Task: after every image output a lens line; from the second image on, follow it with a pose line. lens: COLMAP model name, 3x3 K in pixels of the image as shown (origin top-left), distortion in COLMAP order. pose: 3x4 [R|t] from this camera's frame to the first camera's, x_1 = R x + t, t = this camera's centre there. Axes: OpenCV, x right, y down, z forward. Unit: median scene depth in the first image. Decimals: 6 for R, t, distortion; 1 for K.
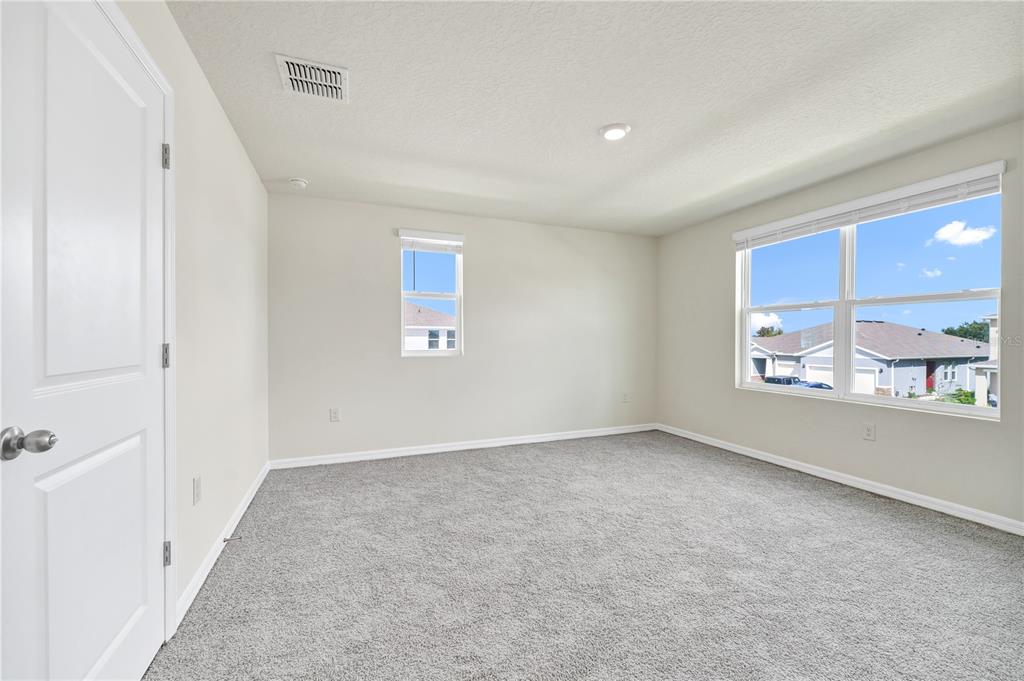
lens RADIAL K [[414.9, 0, 517.1], [0, 414.9, 342.0], [0, 0, 1]] dist [-0.002537, -0.001256]
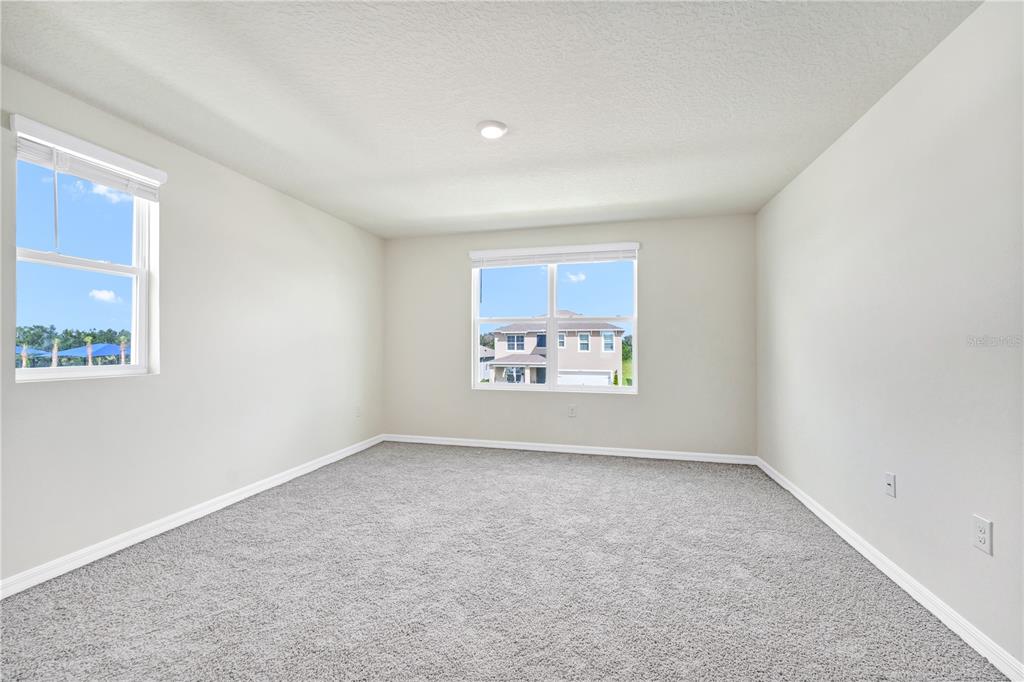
lens RADIAL K [[412.3, 0, 514.7], [0, 412.3, 339.9], [0, 0, 1]] dist [-0.003452, 0.000720]
pose [[0.585130, 0.011867, 0.810853, -0.371339], [0.003075, 0.999853, -0.016852, -0.003460], [-0.810934, 0.012354, 0.585008, 0.296028]]
